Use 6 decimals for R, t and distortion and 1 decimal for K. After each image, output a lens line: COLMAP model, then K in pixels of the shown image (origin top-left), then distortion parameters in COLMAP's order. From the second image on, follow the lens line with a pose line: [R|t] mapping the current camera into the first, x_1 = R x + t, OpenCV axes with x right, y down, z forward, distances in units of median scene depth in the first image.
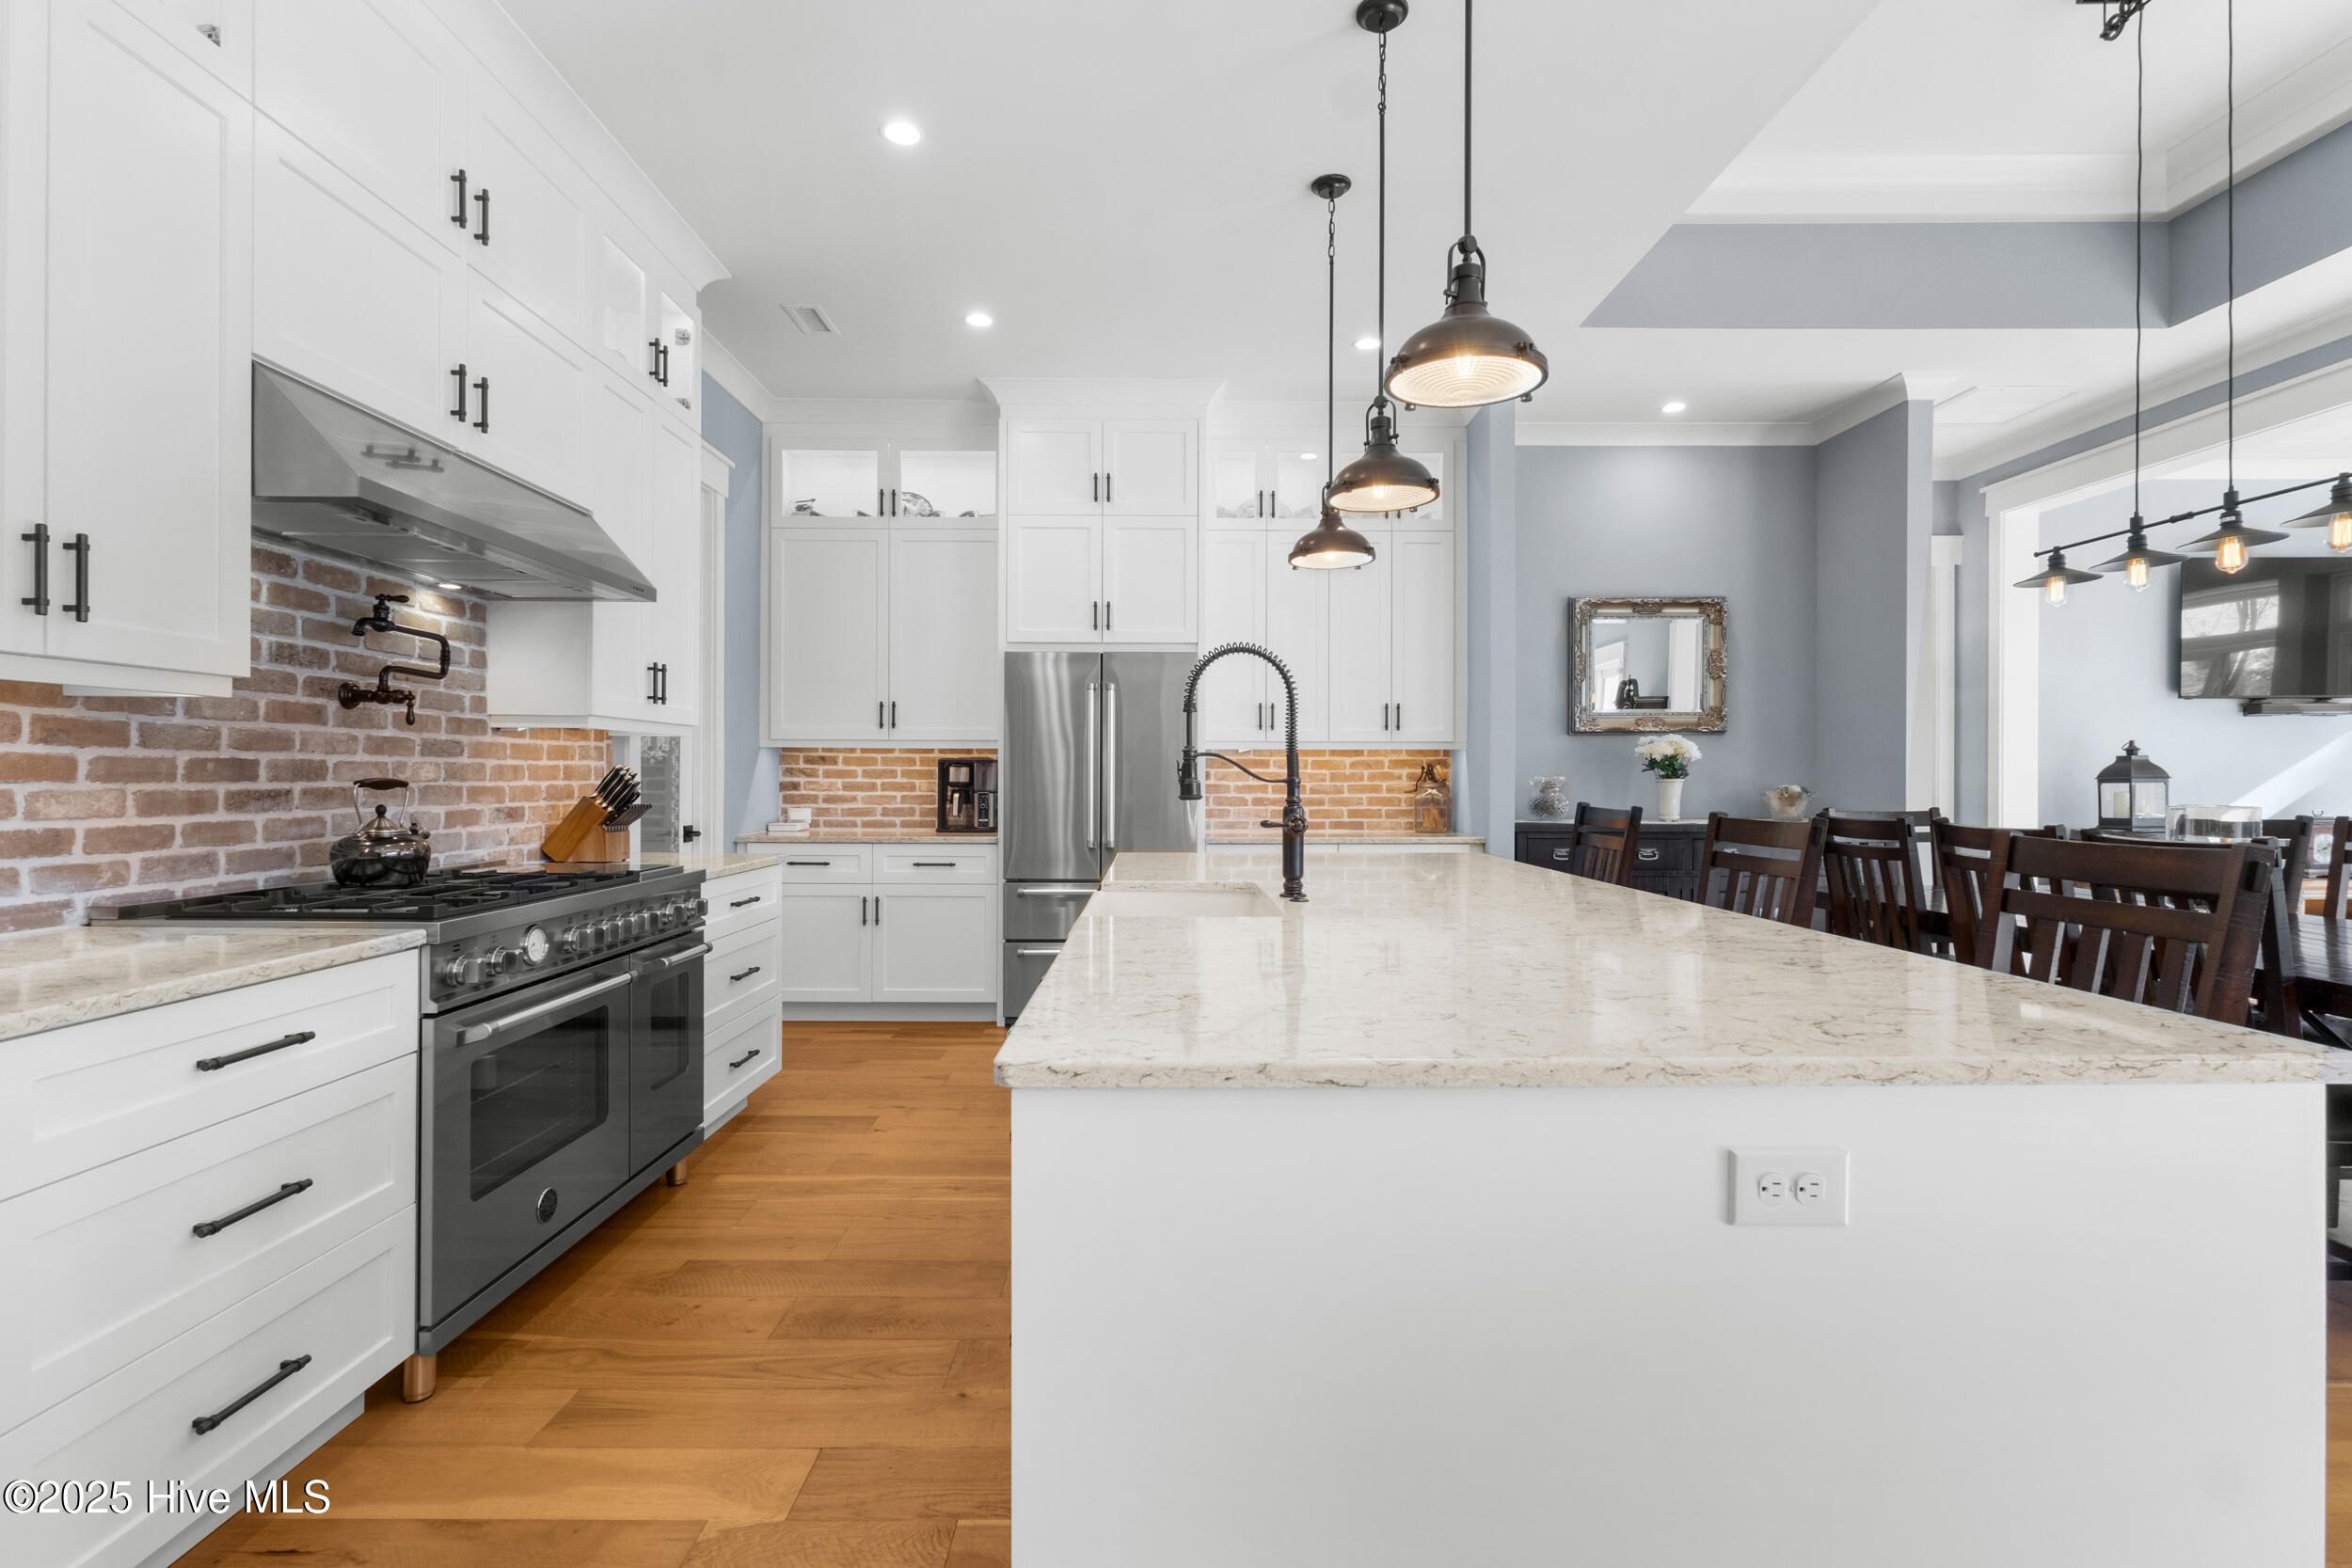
lens RADIAL K [[1093.9, 0, 1173.4], [0, 1093.9, 787.7], [0, 0, 1]] dist [0.001003, 0.000294]
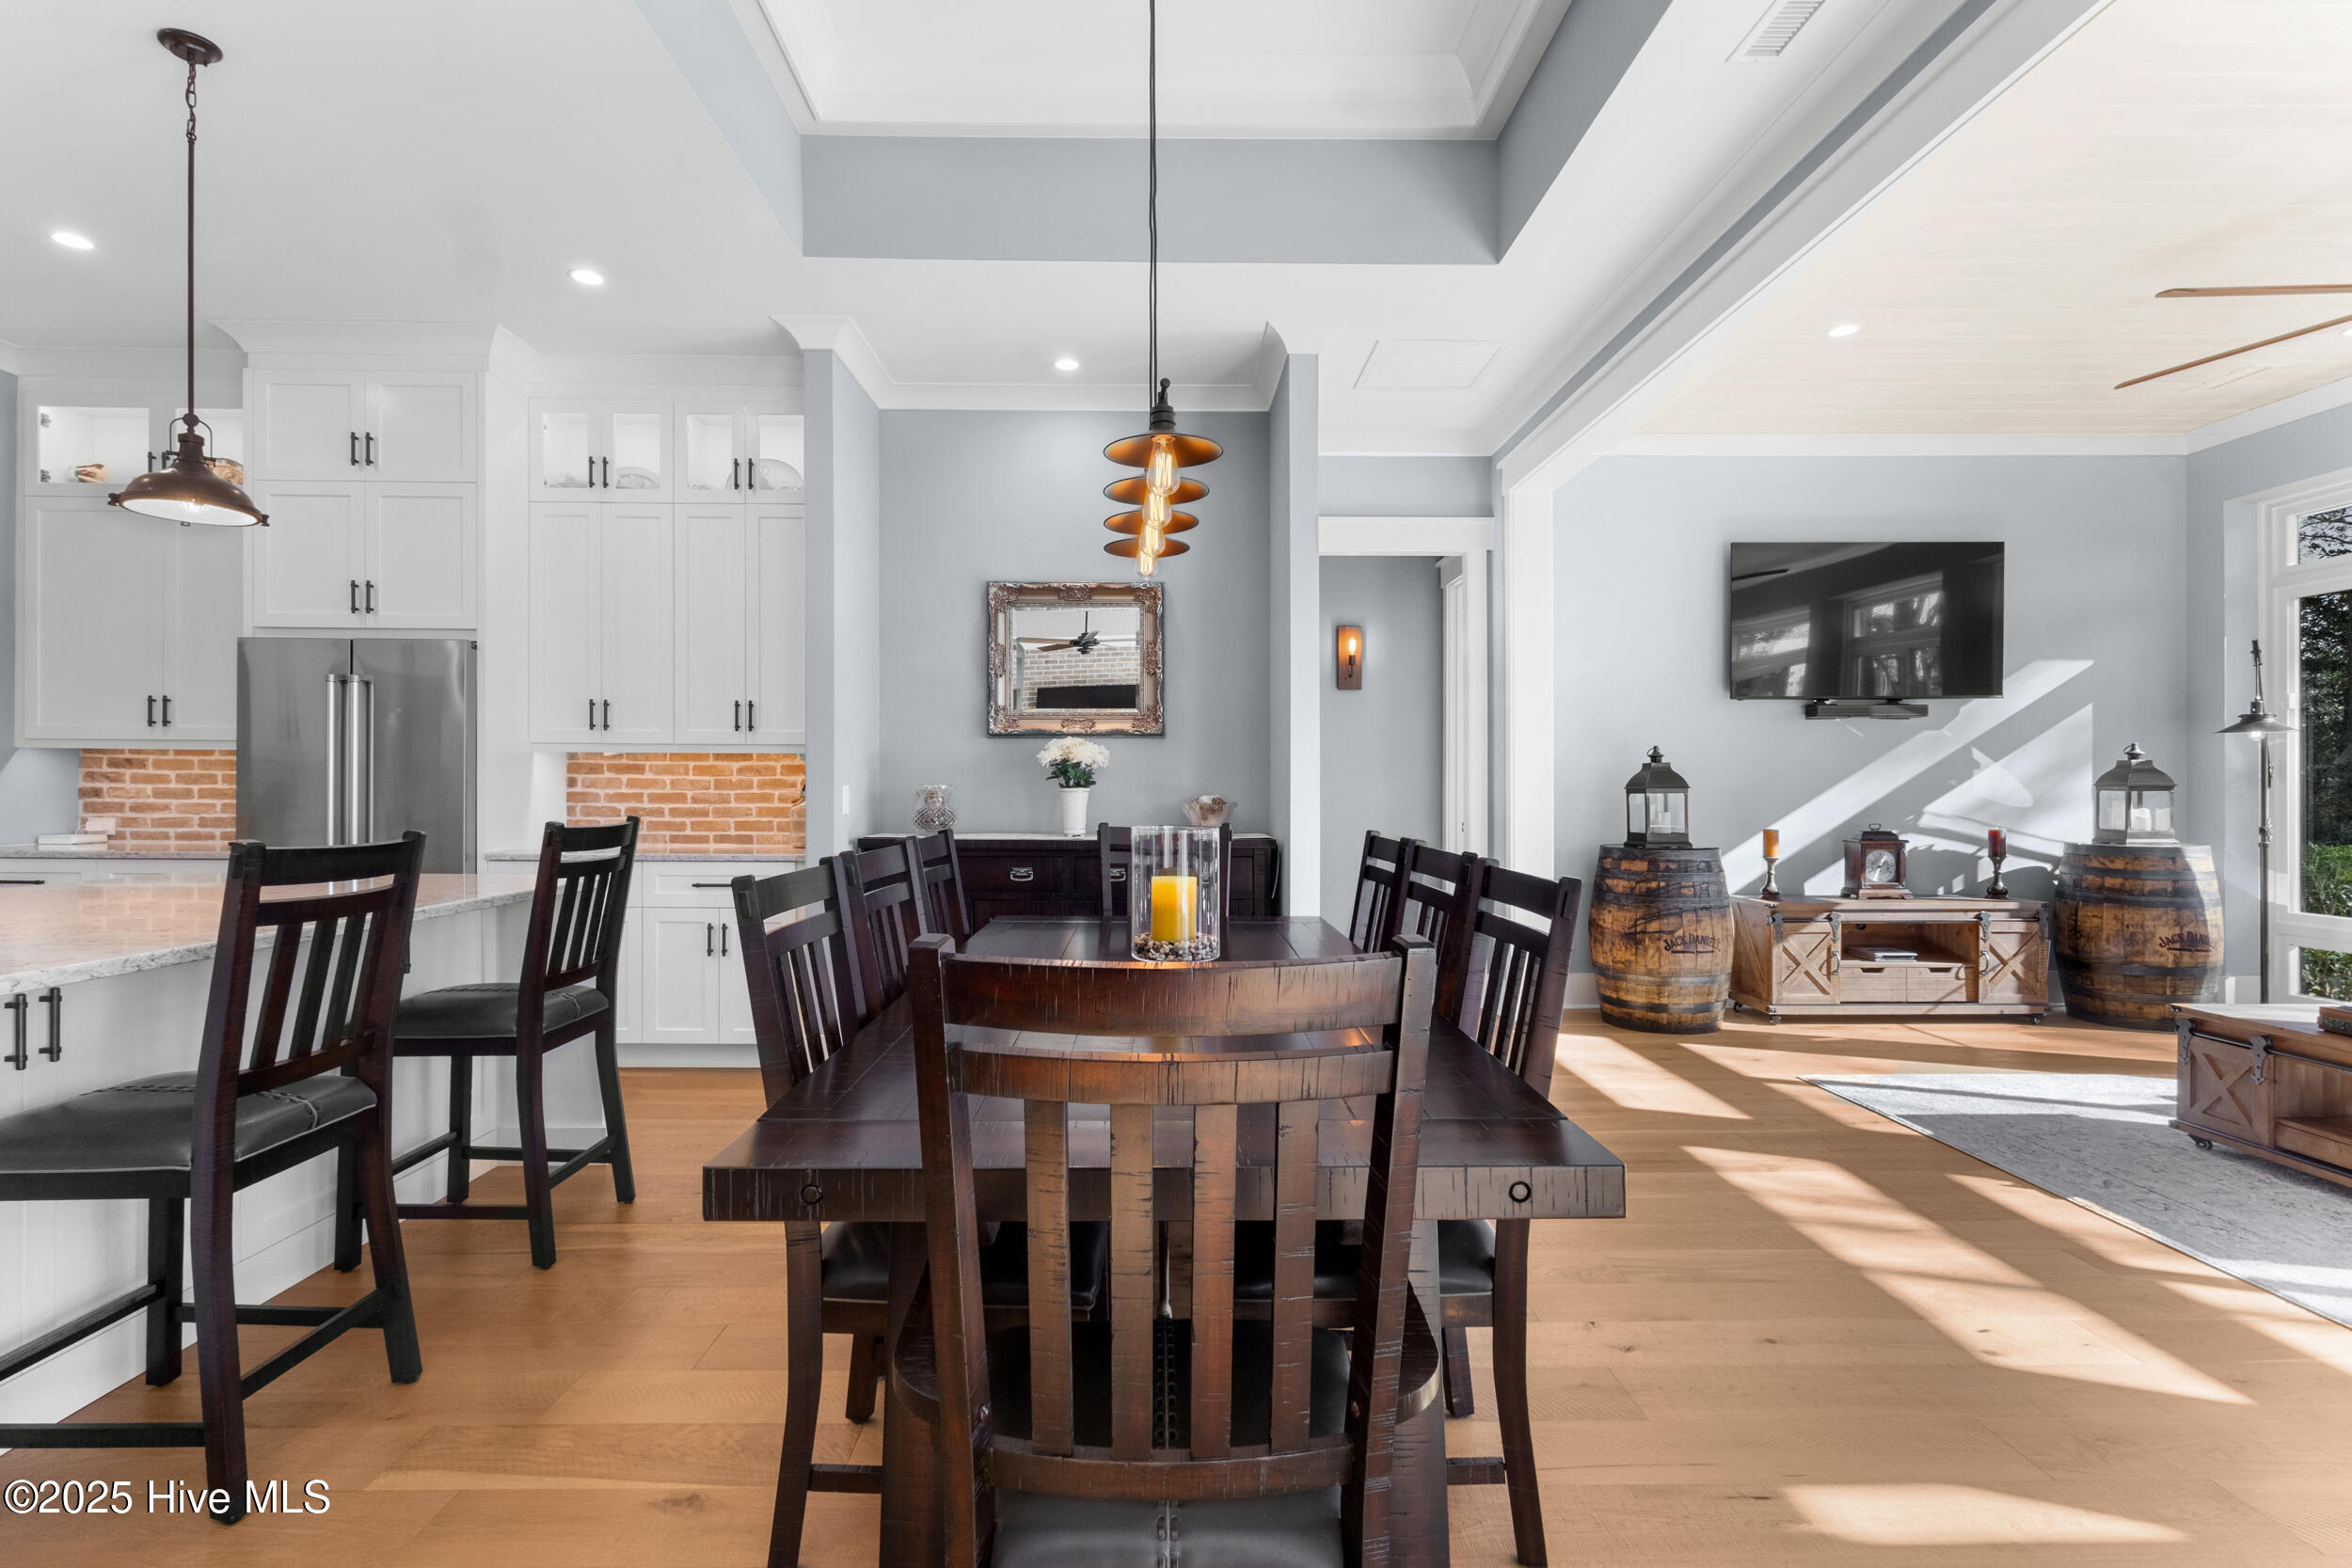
lens RADIAL K [[1093.9, 0, 1173.4], [0, 1093.9, 787.7], [0, 0, 1]] dist [0.001003, 0.000294]
pose [[0.999985, 0.003212, 0.004328, 0.532845], [-0.003179, 0.999965, -0.007699, -0.001419], [-0.004352, 0.007685, 0.999961, 0.122384]]
